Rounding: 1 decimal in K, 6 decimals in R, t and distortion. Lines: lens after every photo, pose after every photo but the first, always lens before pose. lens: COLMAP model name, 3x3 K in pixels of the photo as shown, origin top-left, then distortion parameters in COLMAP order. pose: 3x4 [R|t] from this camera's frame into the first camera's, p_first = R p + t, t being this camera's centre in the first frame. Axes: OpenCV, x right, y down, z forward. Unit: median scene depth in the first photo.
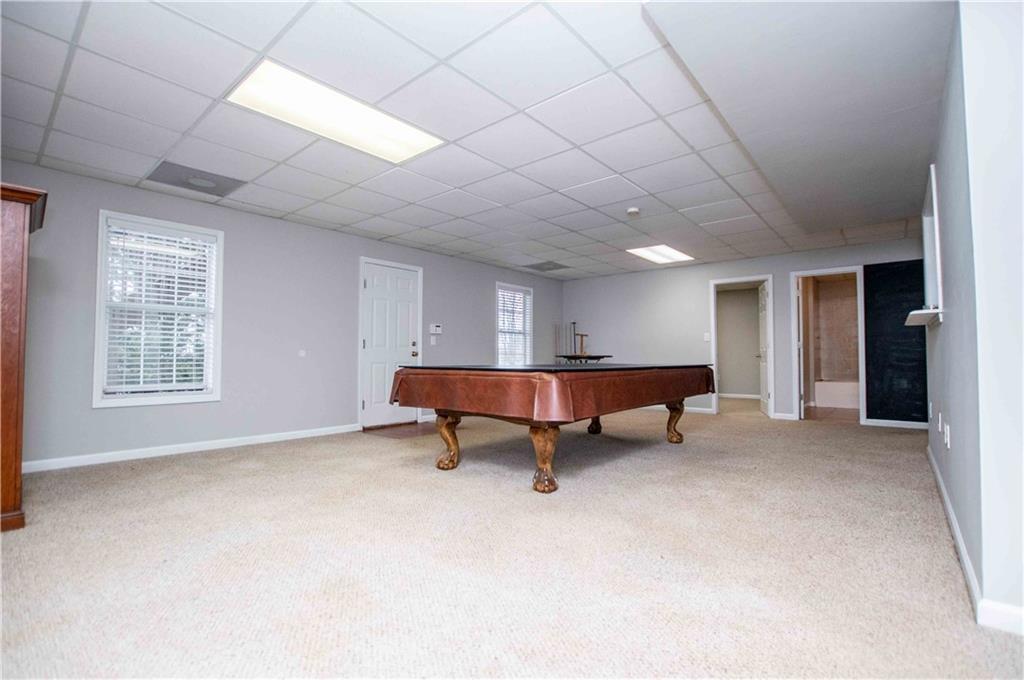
lens RADIAL K [[457.6, 0, 512.0], [0, 457.6, 340.0], [0, 0, 1]] dist [-0.023254, 0.000430]
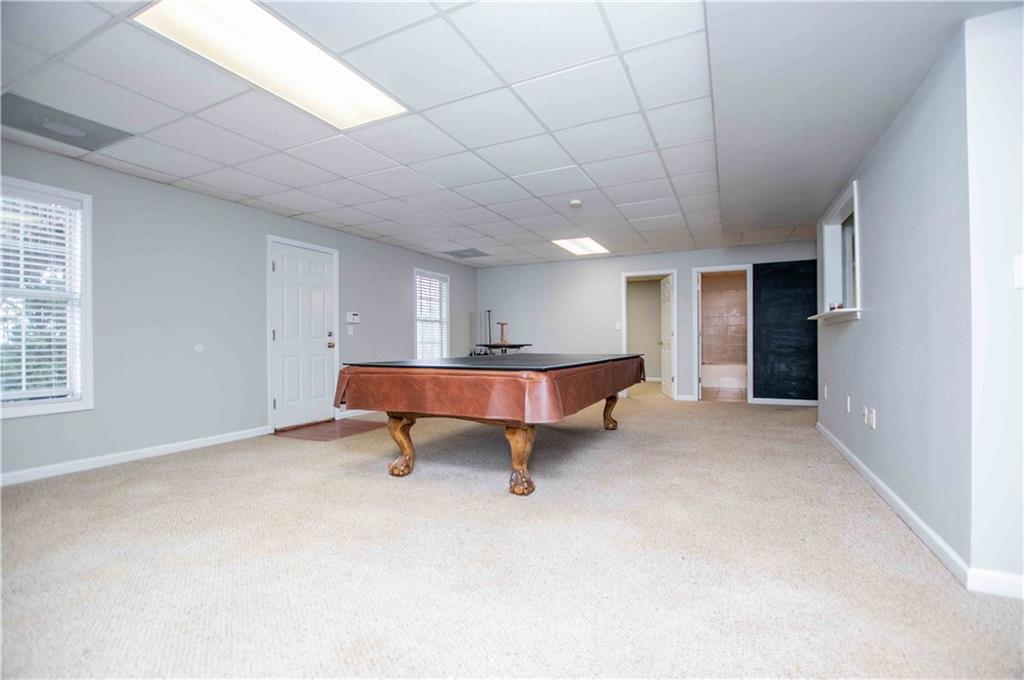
lens RADIAL K [[448.9, 0, 512.0], [0, 448.9, 340.0], [0, 0, 1]] dist [-0.022661, 0.000460]
pose [[0.968947, -0.007623, 0.247150, -0.118654], [-0.000756, 0.999429, 0.033789, -0.014548], [-0.247267, -0.032927, 0.968388, 0.070418]]
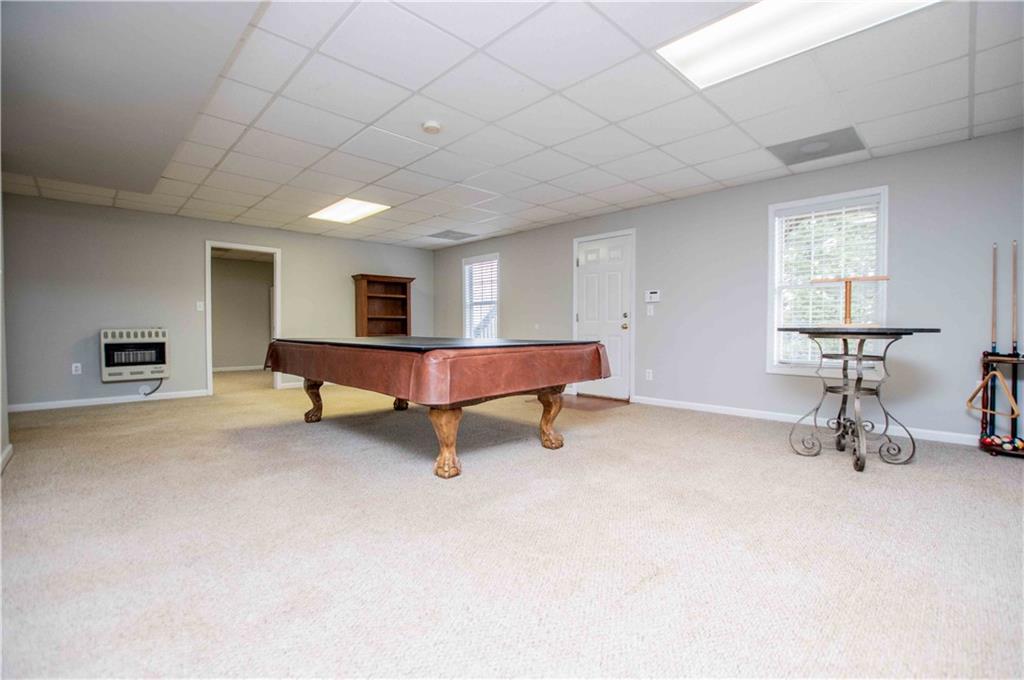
lens RADIAL K [[457.6, 0, 512.0], [0, 457.6, 340.0], [0, 0, 1]] dist [-0.023254, 0.000430]
pose [[-0.092261, 0.023976, -0.995446, 1.002086], [0.035545, 0.999152, 0.020771, 0.042458], [0.995100, -0.033467, -0.093035, 1.219717]]
